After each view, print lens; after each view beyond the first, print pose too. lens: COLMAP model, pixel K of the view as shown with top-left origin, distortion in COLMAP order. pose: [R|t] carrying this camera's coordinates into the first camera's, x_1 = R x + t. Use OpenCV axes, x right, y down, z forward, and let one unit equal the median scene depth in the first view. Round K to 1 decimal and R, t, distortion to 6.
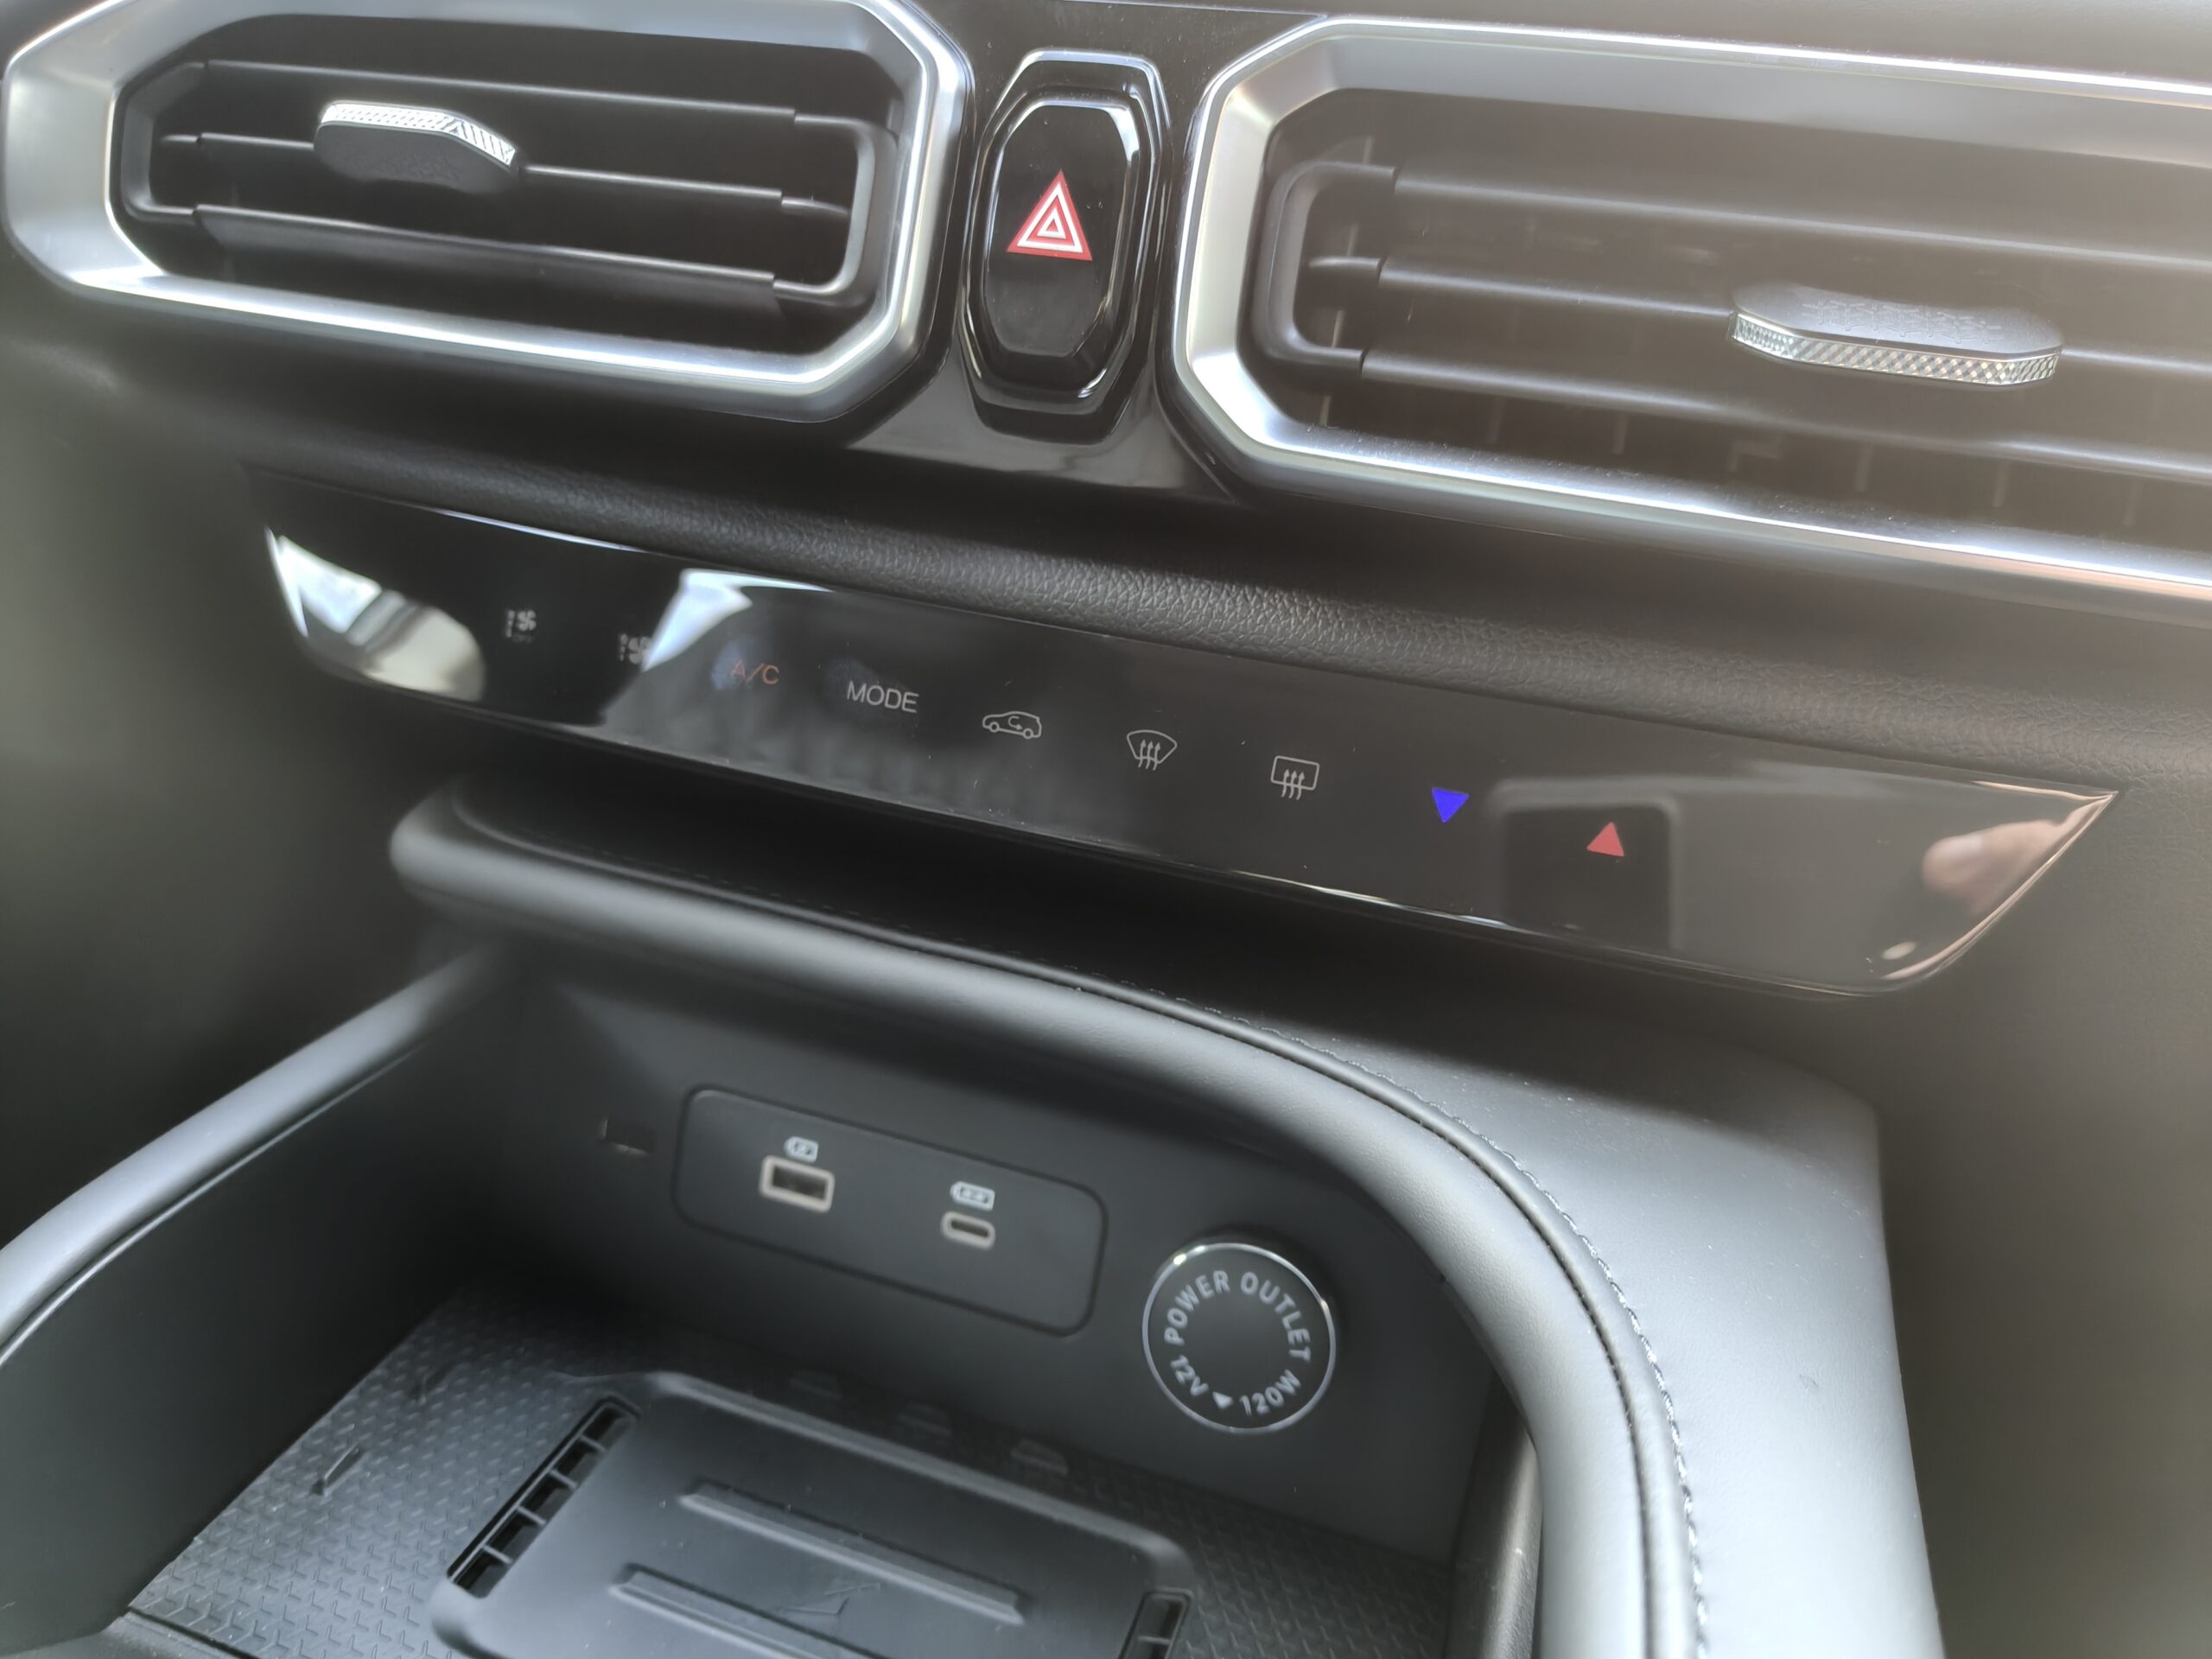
lens RADIAL K [[1579.8, 0, 1120.6], [0, 1579.8, 833.0], [0, 0, 1]] dist [0.006168, -0.013179]
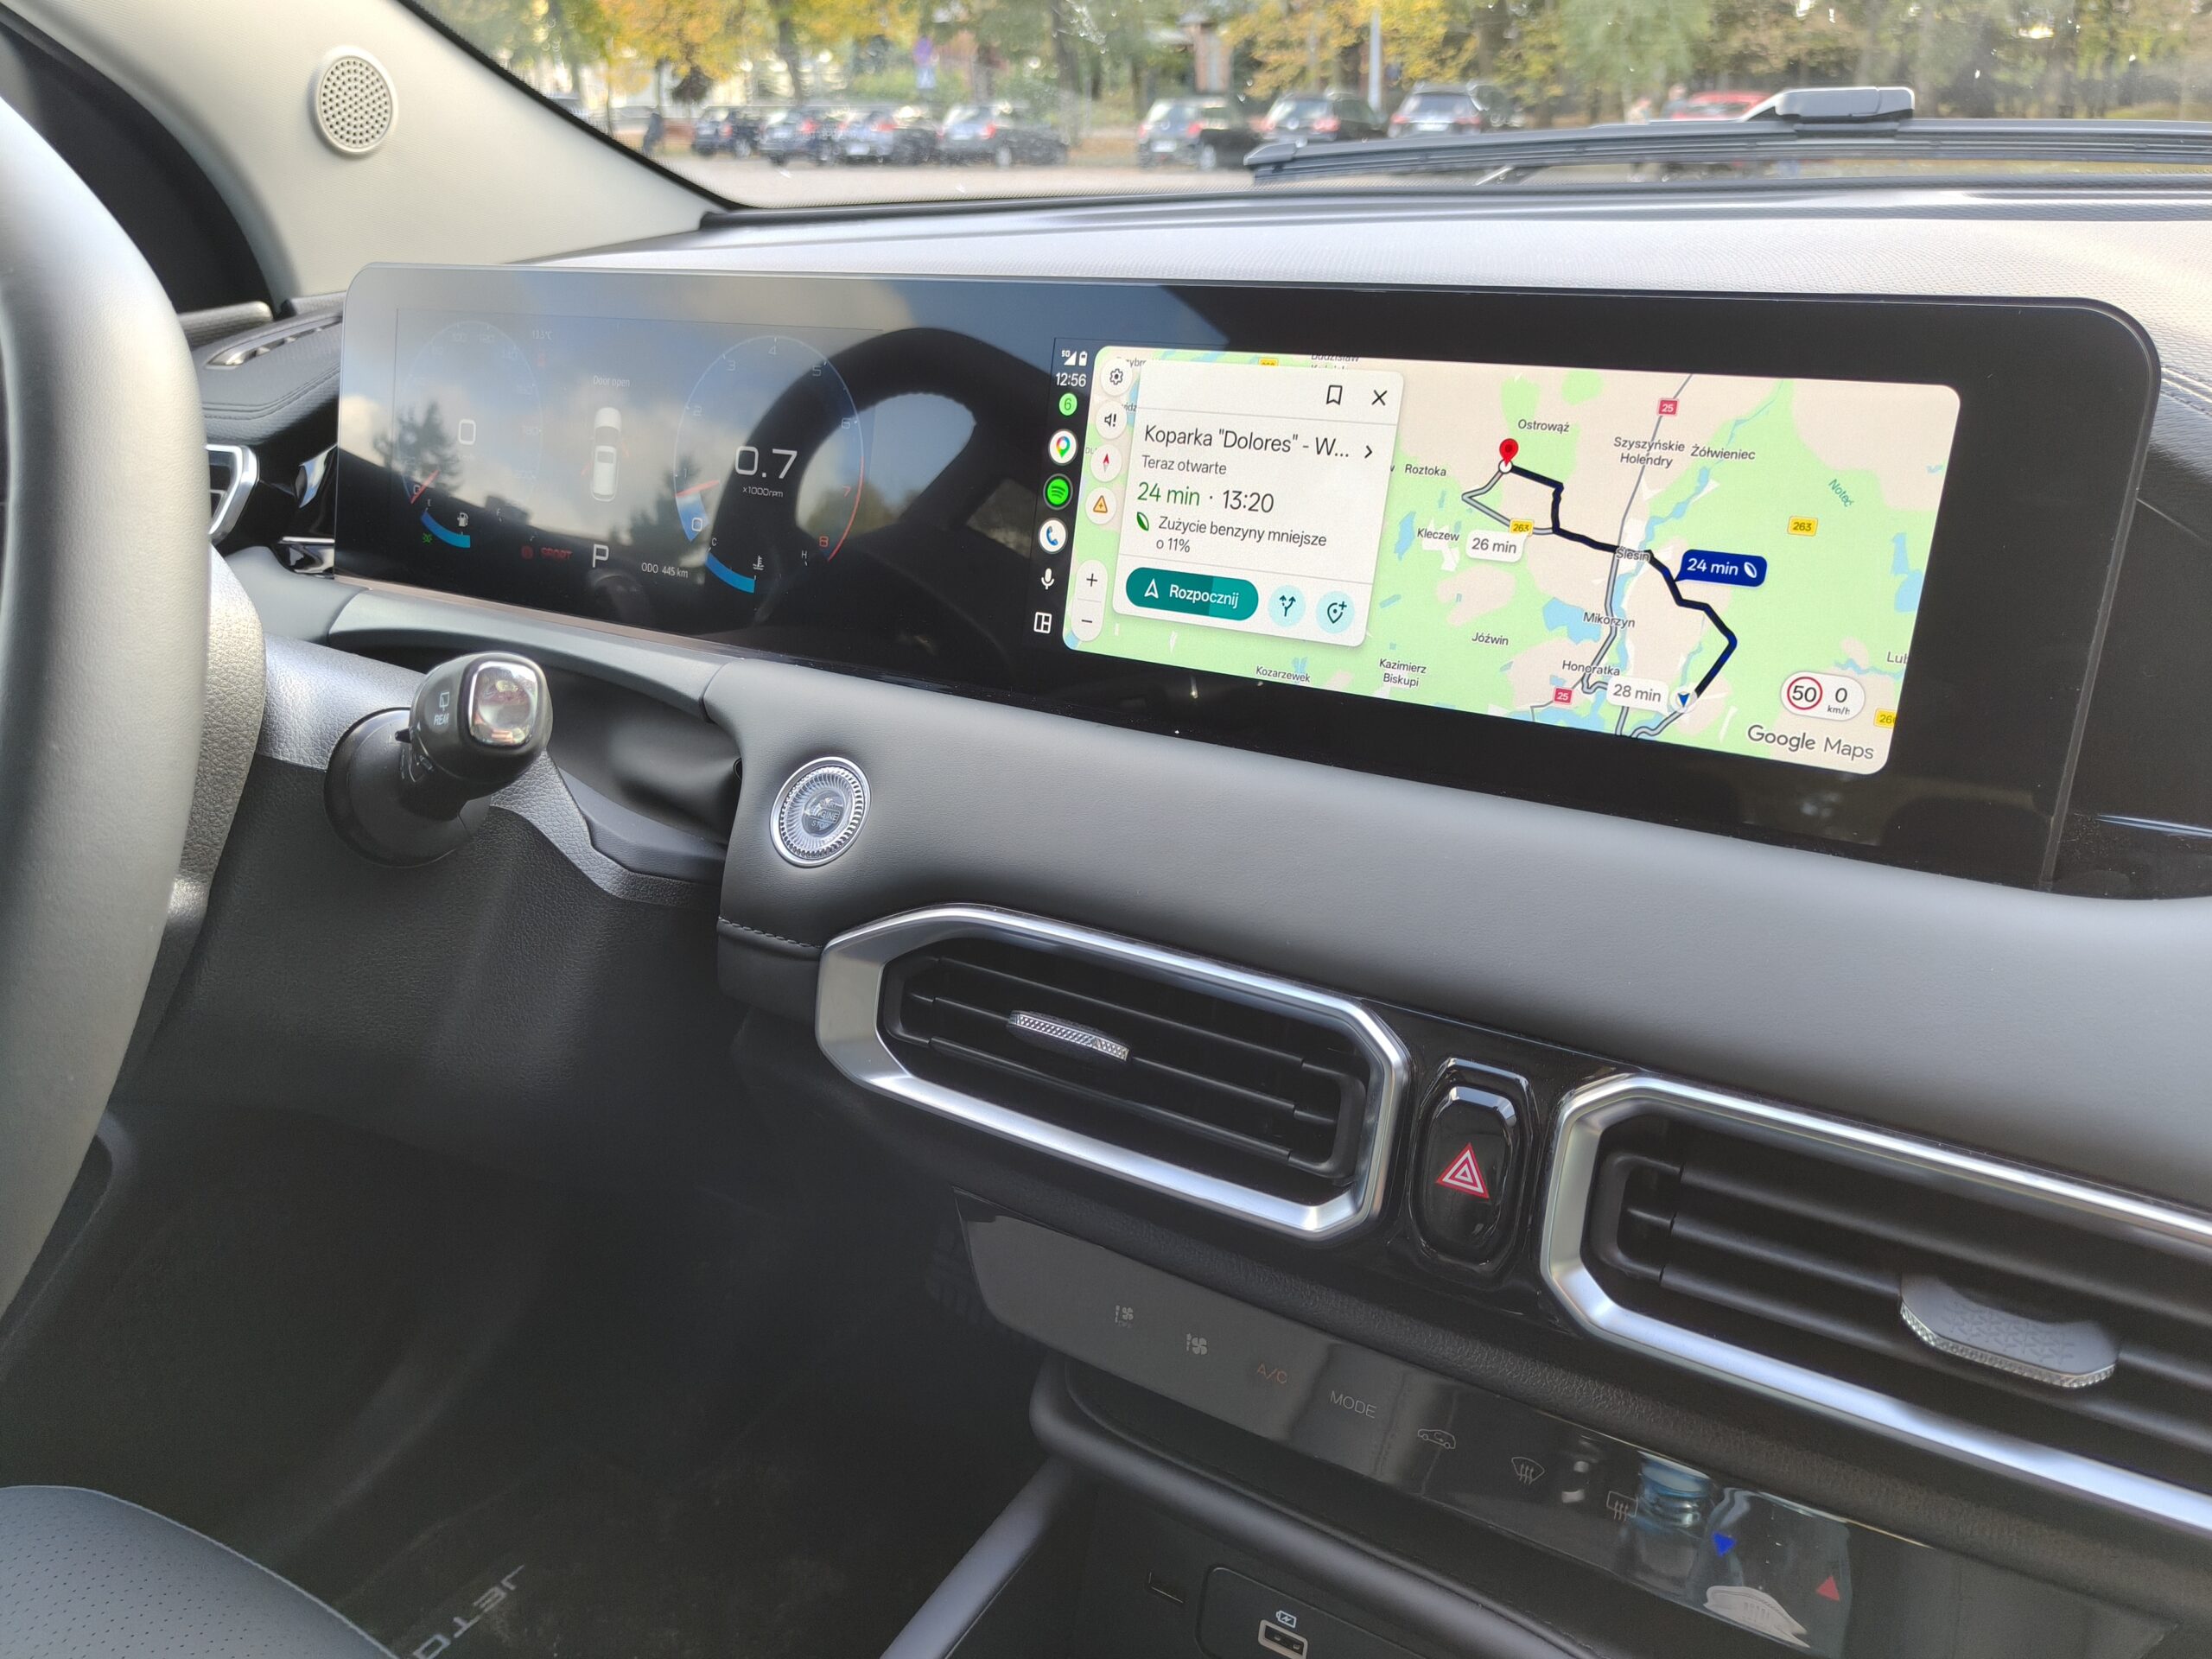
lens RADIAL K [[1579.8, 0, 1120.6], [0, 1579.8, 833.0], [0, 0, 1]] dist [0.006168, -0.013179]
pose [[0.973197, -0.004587, -0.229928, -0.011288], [-0.001520, 0.999651, -0.026378, -0.692661], [0.229969, 0.026021, 0.972850, -0.693831]]
